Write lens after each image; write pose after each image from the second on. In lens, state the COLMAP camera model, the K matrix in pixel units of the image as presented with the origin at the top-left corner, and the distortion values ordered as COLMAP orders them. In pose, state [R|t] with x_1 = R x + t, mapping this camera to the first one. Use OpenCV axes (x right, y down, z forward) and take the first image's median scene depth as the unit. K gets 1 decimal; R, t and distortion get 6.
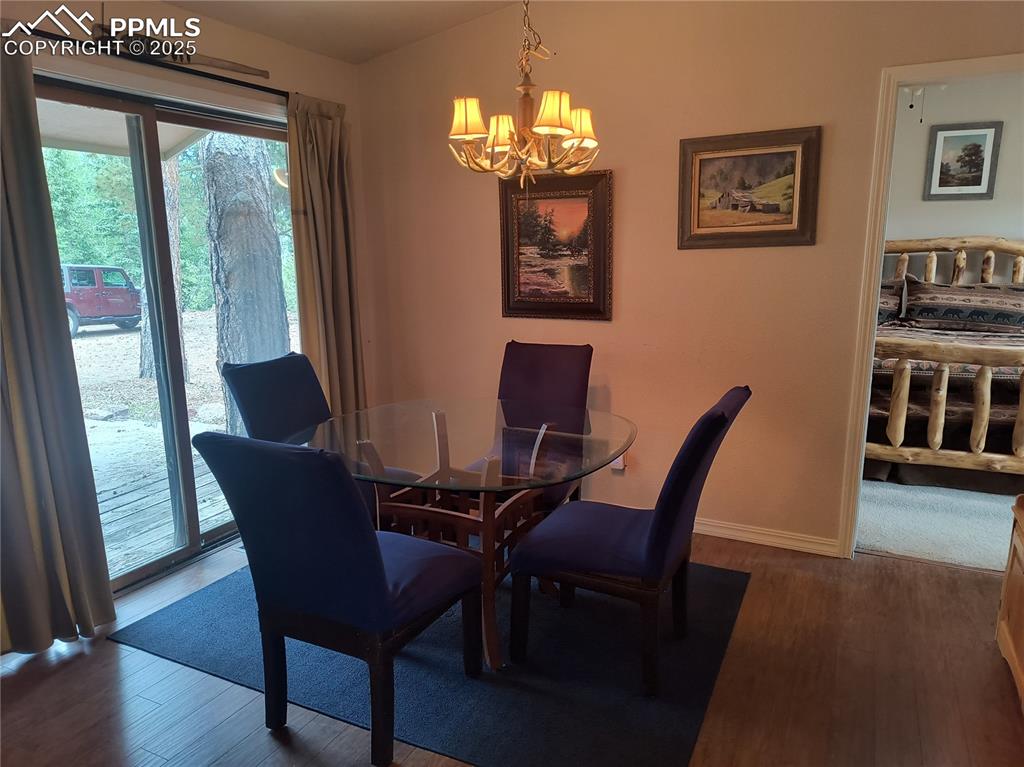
lens RADIAL K [[689.4, 0, 509.2], [0, 689.4, 398.3], [0, 0, 1]] dist [0.028945, -0.037422]
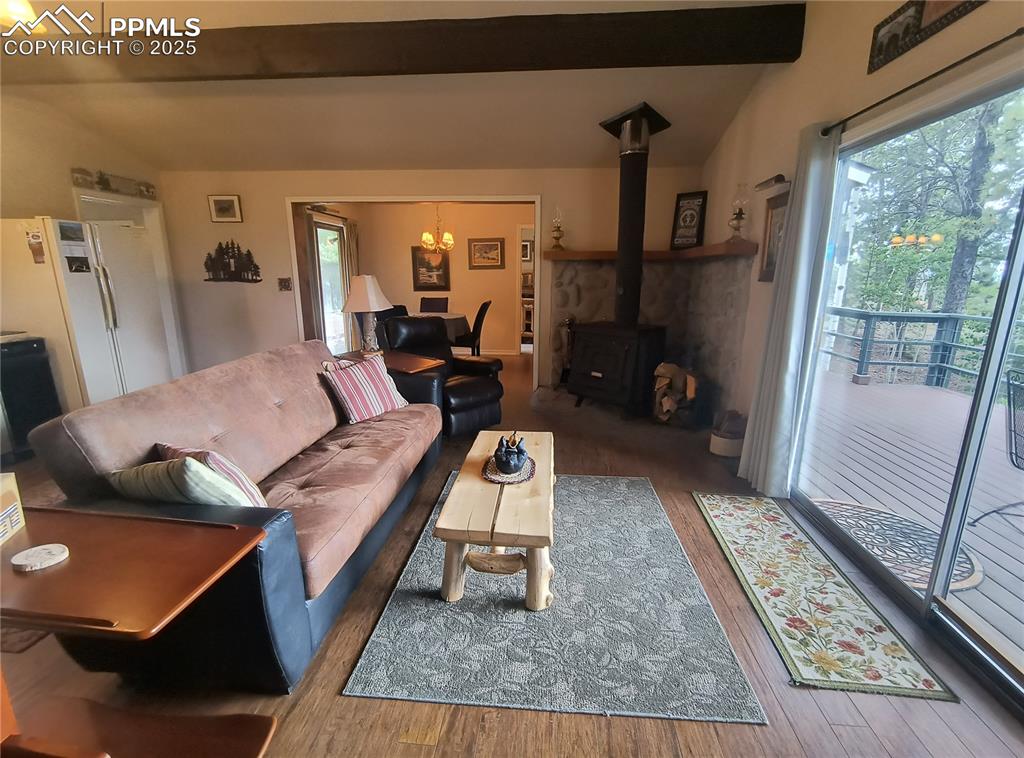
lens RADIAL K [[470.5, 0, 515.8], [0, 470.5, 385.9], [0, 0, 1]] dist [-0.014716, 0.001308]
pose [[0.924703, -0.074789, 0.373271, -0.431114], [0.068859, 0.997198, 0.029215, 0.292035], [-0.374410, -0.001312, 0.927262, -1.188682]]
